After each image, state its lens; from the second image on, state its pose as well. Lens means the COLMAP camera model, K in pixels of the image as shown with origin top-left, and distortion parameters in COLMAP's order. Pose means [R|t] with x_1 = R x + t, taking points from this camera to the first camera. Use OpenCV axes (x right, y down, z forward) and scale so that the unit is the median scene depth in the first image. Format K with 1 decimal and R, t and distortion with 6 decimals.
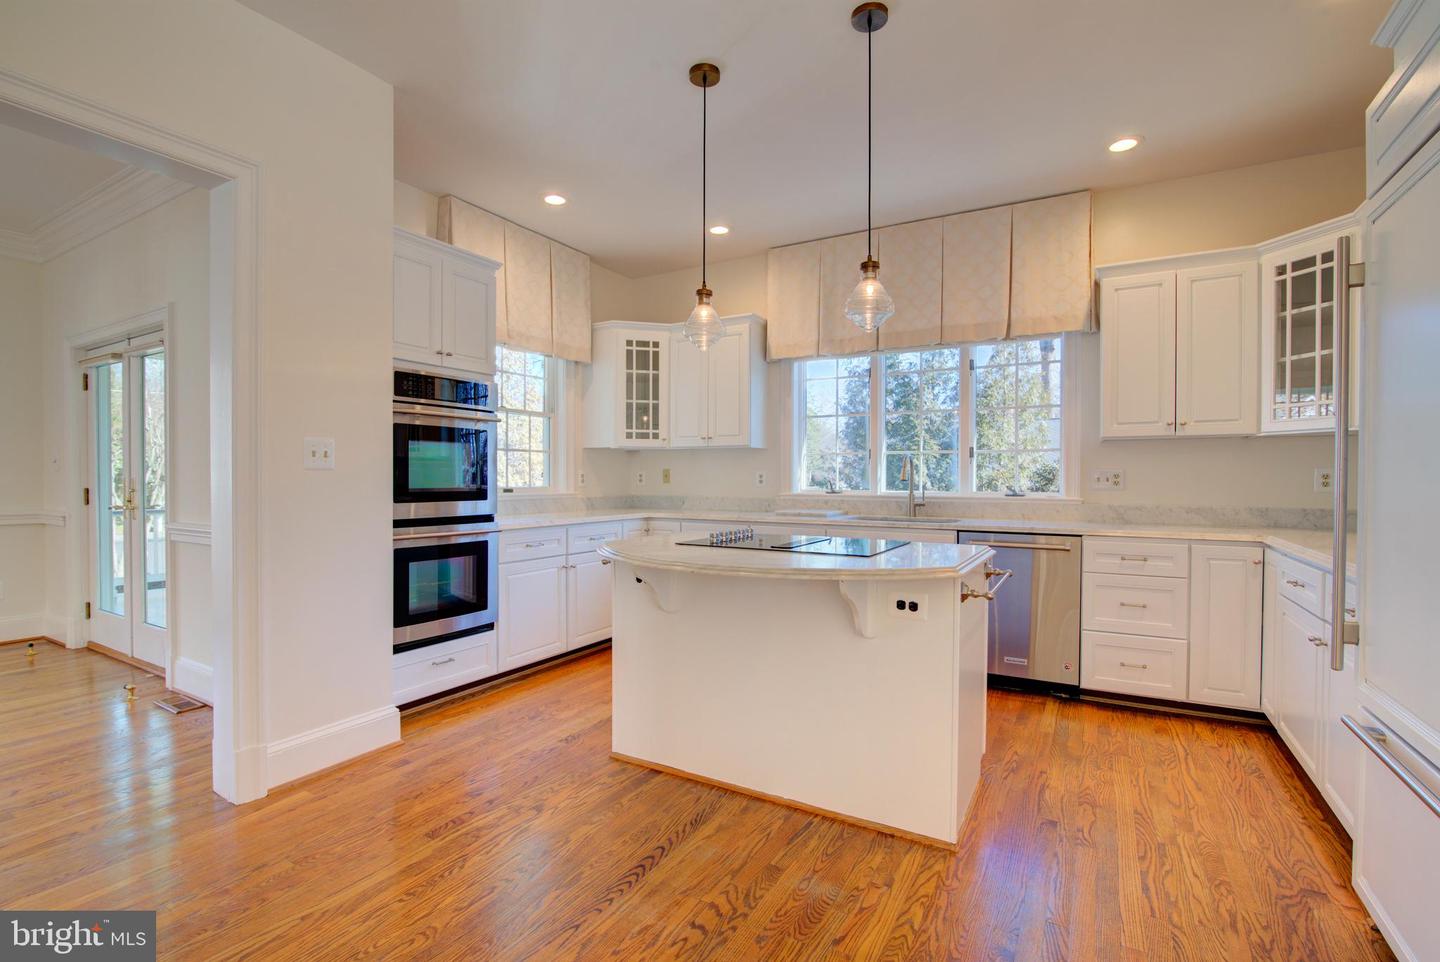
lens RADIAL K [[659.4, 0, 725.1], [0, 659.4, 484.8], [0, 0, 1]] dist [-0.016576, 0.000713]
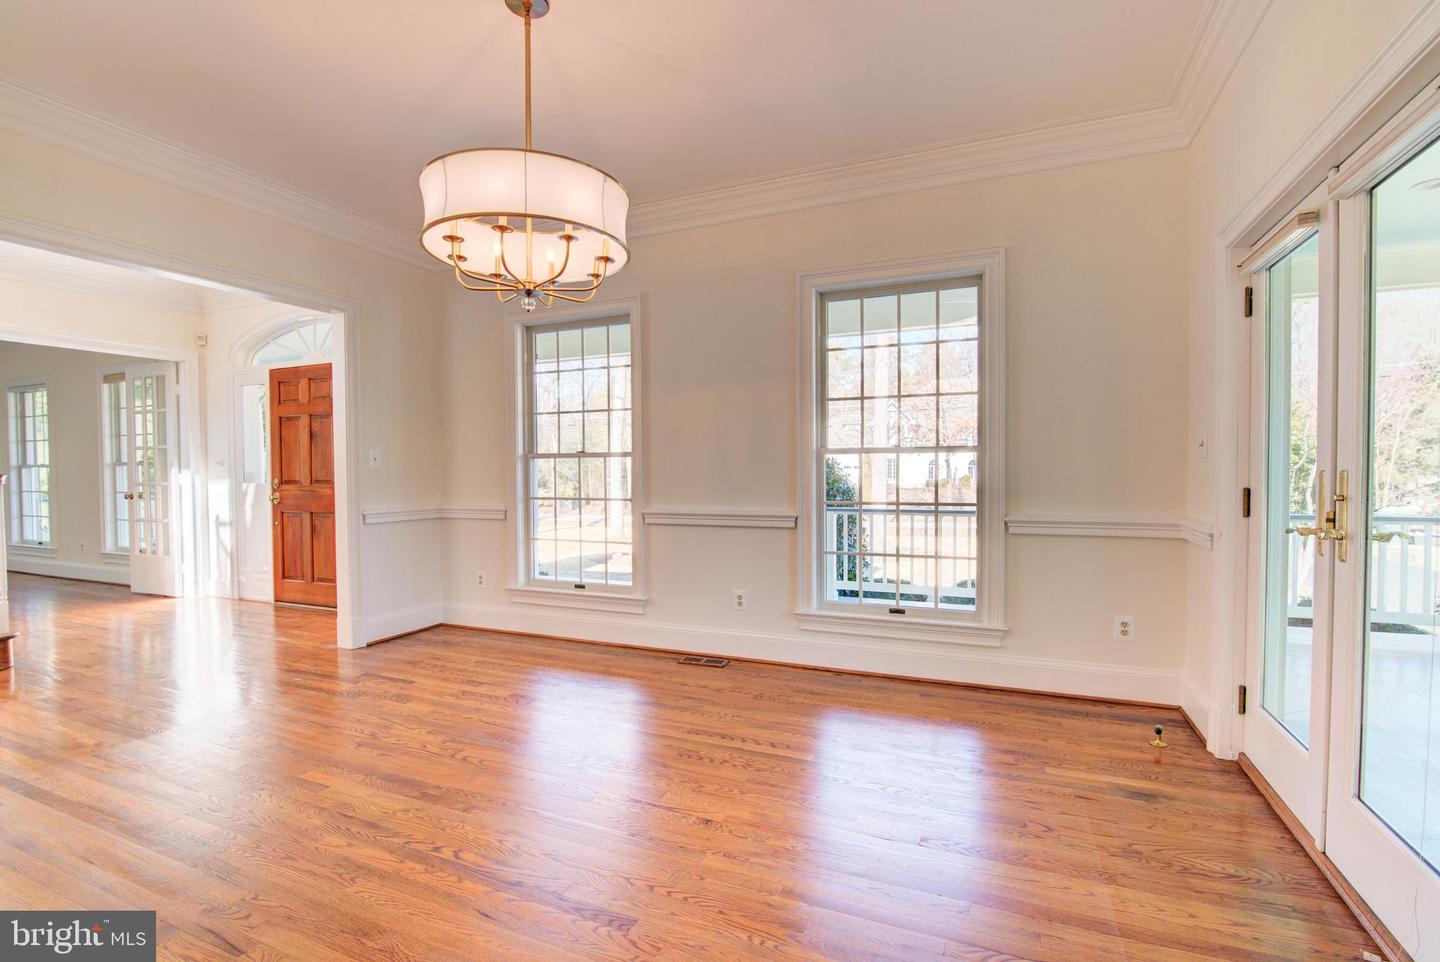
lens RADIAL K [[659.4, 0, 707.4], [0, 659.4, 480.7], [0, 0, 1]] dist [-0.016576, 0.000713]
pose [[0.105035, 0.019862, -0.994270, -0.464563], [-0.010510, 0.999767, 0.018861, -0.006895], [0.994413, 0.008468, 0.105219, 0.469202]]
